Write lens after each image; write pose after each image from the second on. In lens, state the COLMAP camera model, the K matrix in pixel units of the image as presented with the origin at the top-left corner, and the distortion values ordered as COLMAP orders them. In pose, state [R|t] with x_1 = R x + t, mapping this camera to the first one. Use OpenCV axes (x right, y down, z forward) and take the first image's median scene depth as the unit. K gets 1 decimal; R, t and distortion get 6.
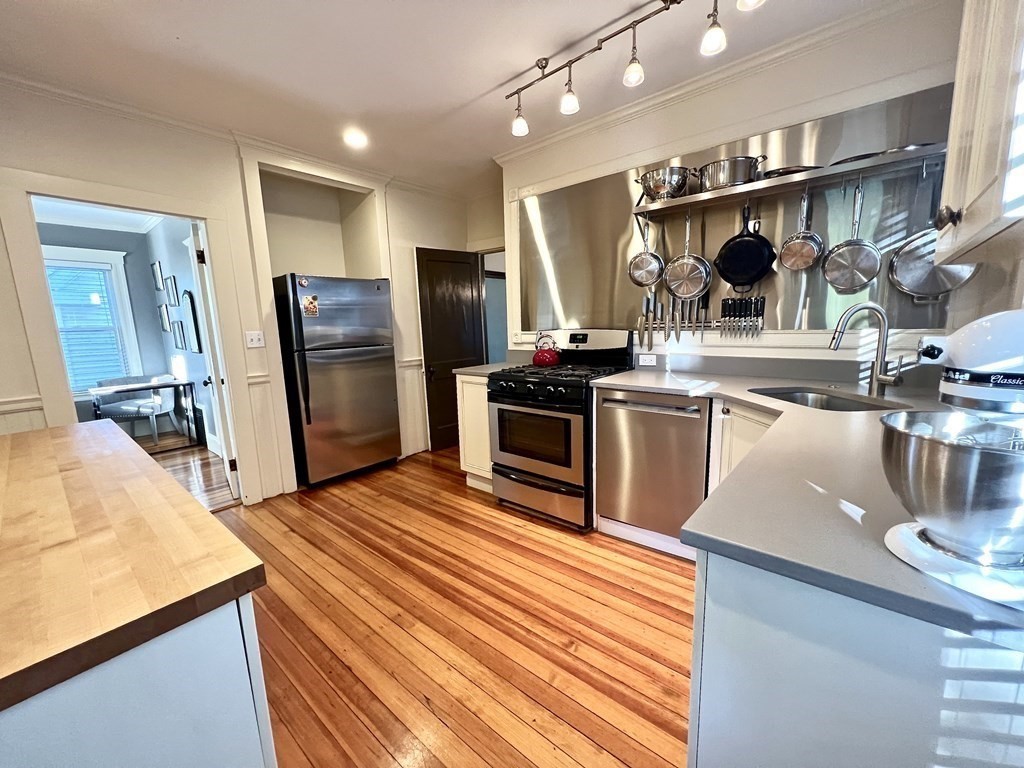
lens RADIAL K [[411.0, 0, 512.0], [0, 411.0, 384.0], [0, 0, 1]] dist [0.001383, 0.000043]
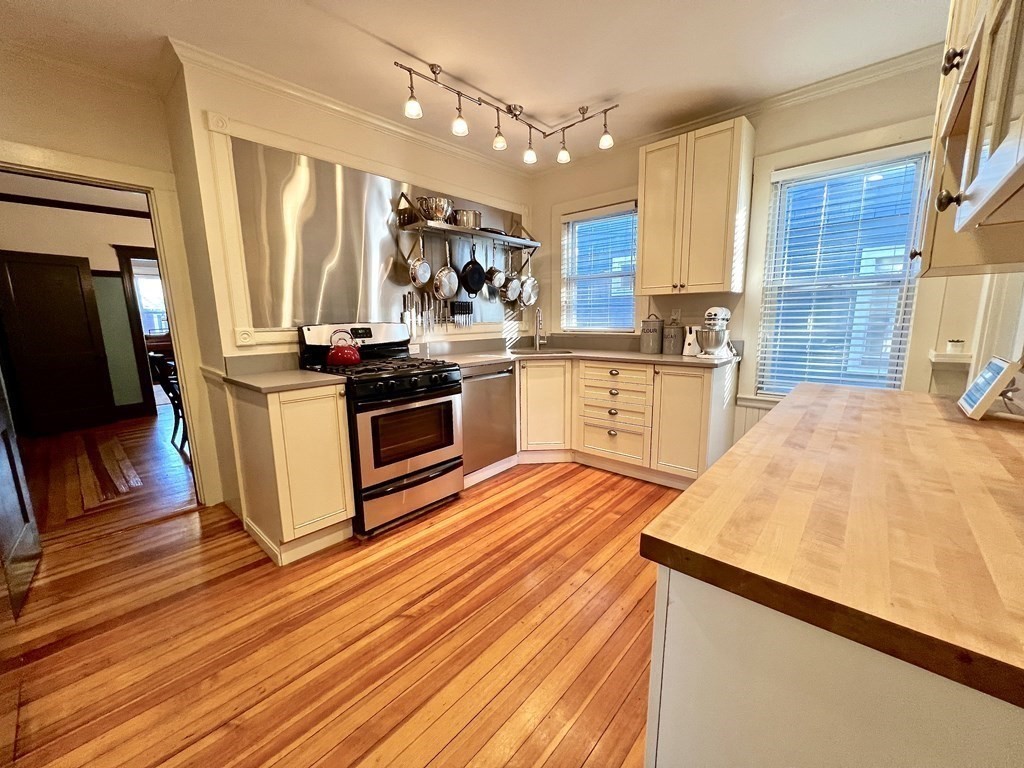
lens RADIAL K [[411.0, 0, 512.0], [0, 411.0, 384.0], [0, 0, 1]] dist [0.001383, 0.000043]
pose [[0.020779, -0.133399, 0.990845, -0.921108], [0.169080, 0.977252, 0.128024, -0.069734], [-0.985383, 0.164872, 0.042861, 0.754892]]
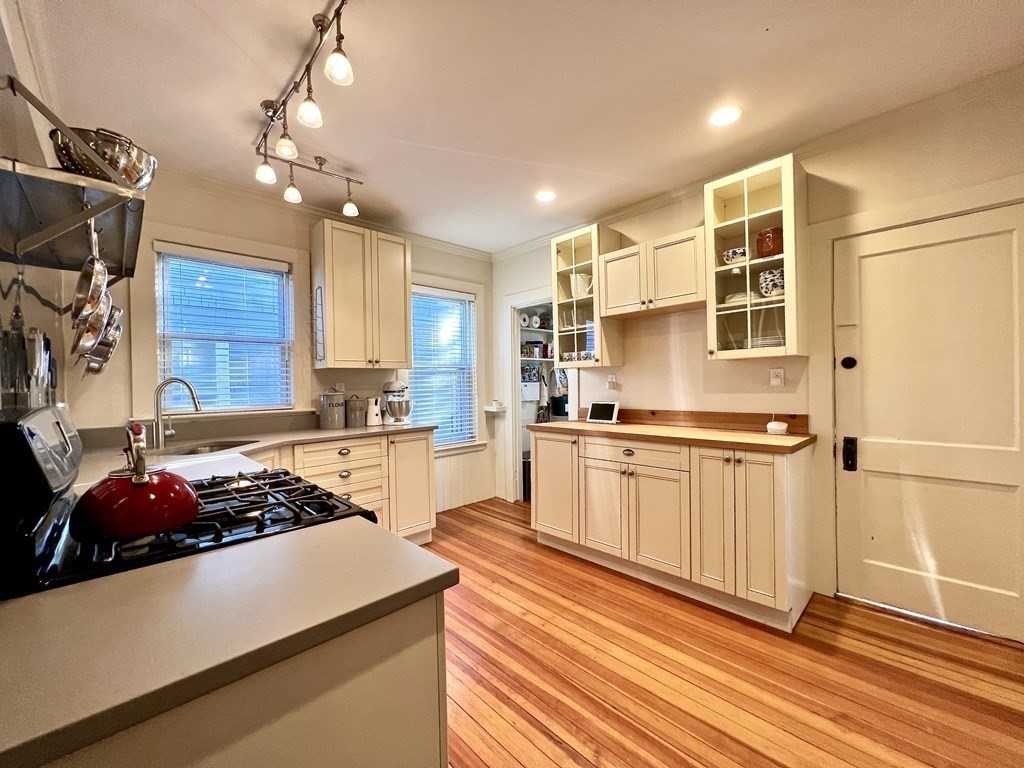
lens RADIAL K [[411.0, 0, 512.0], [0, 411.0, 384.0], [0, 0, 1]] dist [0.001383, 0.000043]
pose [[-0.992969, 0.047728, 0.108327, -0.255329], [0.063893, 0.986461, 0.151040, -0.208444], [-0.099652, 0.156900, -0.982574, 1.502925]]
